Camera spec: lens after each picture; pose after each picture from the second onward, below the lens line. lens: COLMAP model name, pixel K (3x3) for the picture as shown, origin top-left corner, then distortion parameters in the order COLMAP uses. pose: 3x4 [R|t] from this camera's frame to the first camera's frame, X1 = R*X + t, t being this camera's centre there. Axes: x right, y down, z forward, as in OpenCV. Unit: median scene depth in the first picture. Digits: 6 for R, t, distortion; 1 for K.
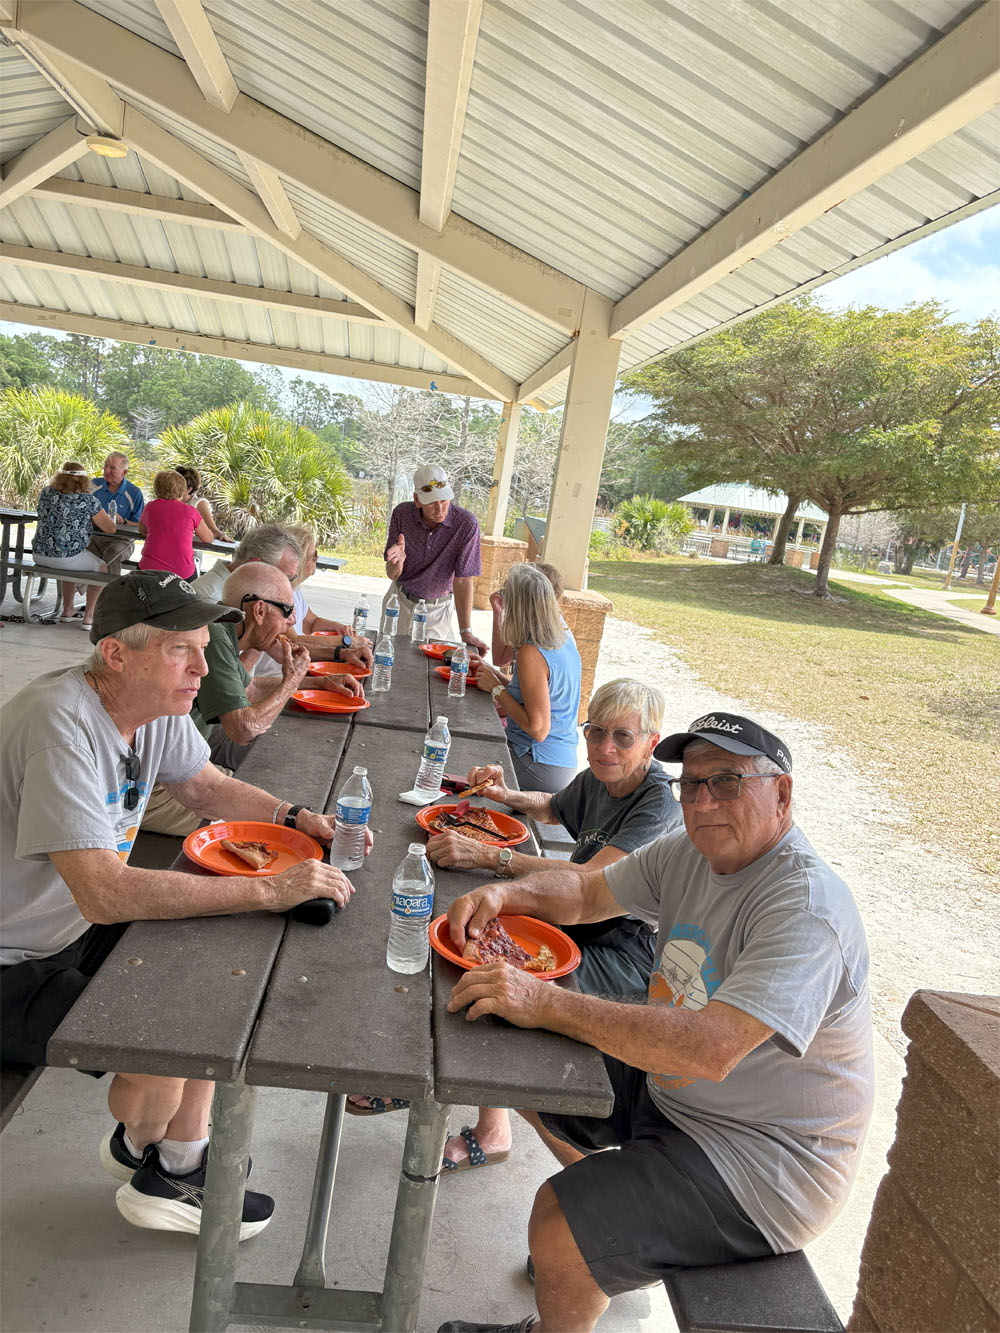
lens RADIAL K [[1011.3, 0, 500.0], [0, 1011.3, 666.5], [0, 0, 1]] dist [0.042398, -0.043112]
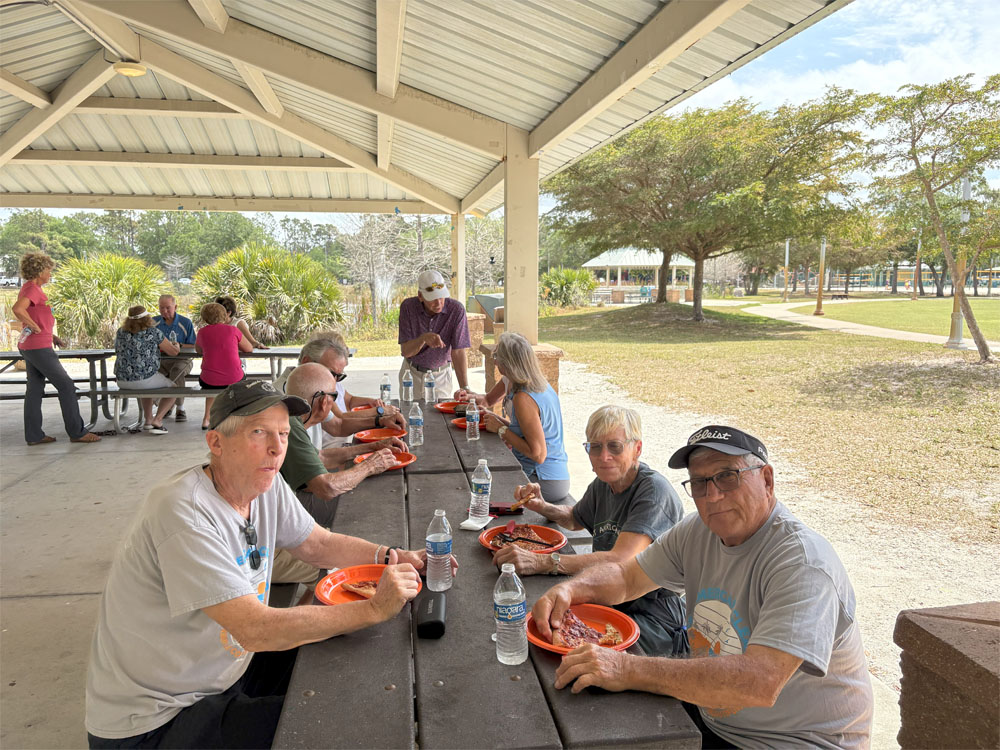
lens RADIAL K [[758.7, 0, 507.7], [0, 758.7, 370.8], [0, 0, 1]] dist [0.042398, -0.043112]
pose [[0.986411, -0.153829, 0.057701, -0.019866], [0.156273, 0.986882, -0.040523, -0.005907], [-0.050710, 0.048990, 0.997511, 0.002430]]
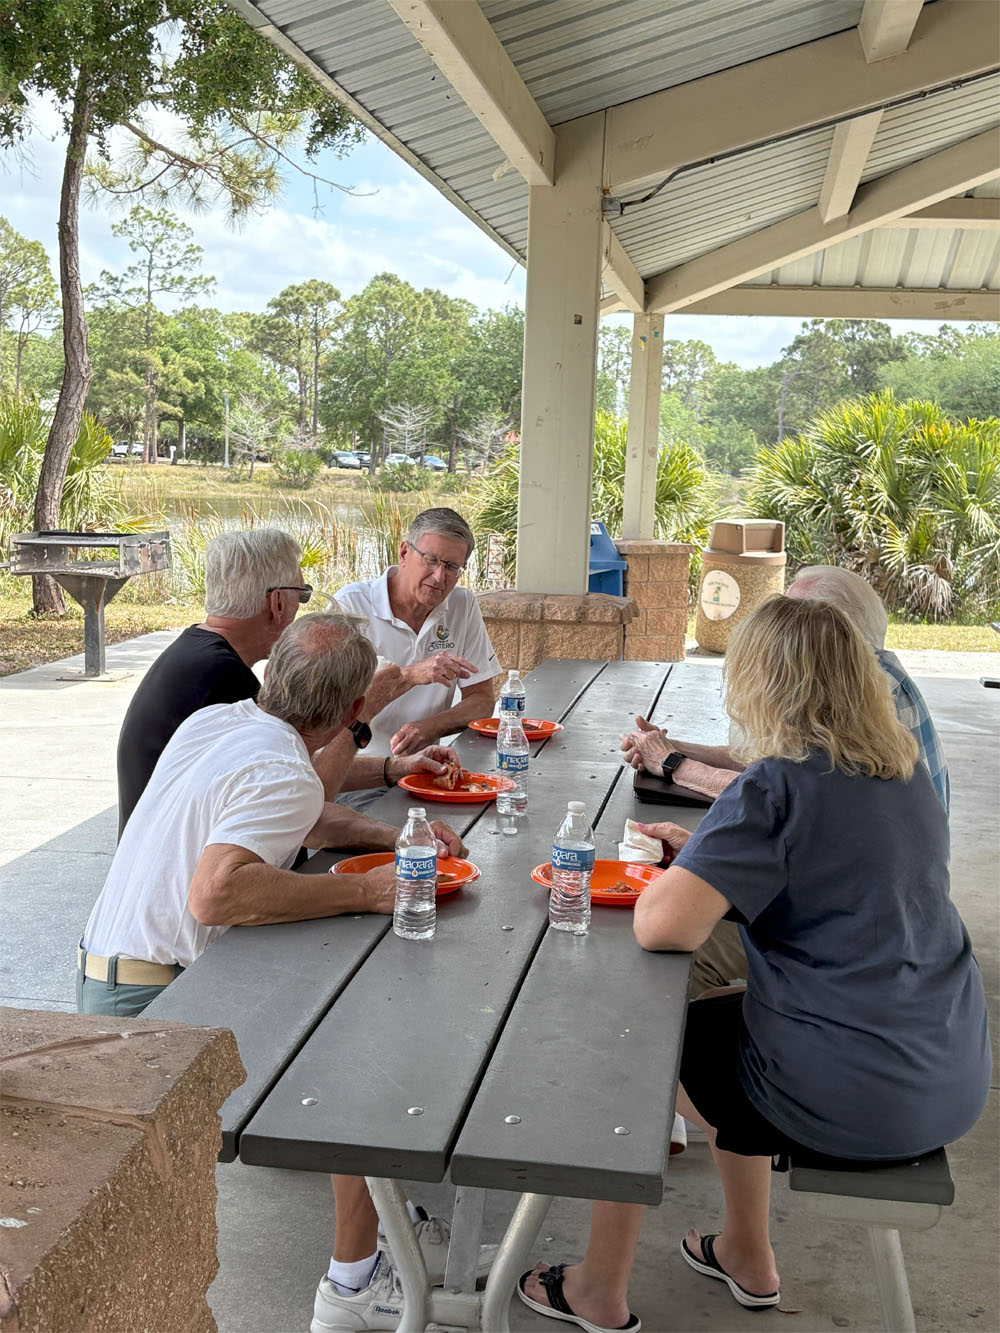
lens RADIAL K [[1780.1, 0, 506.9], [0, 1780.1, 635.2], [0, 0, 1]] dist [0.355001, -2.055845]
pose [[0.969893, -0.087193, -0.227387, -0.732019], [0.065571, 0.992725, -0.100982, -0.083218], [0.234538, 0.083031, 0.968554, -0.141592]]
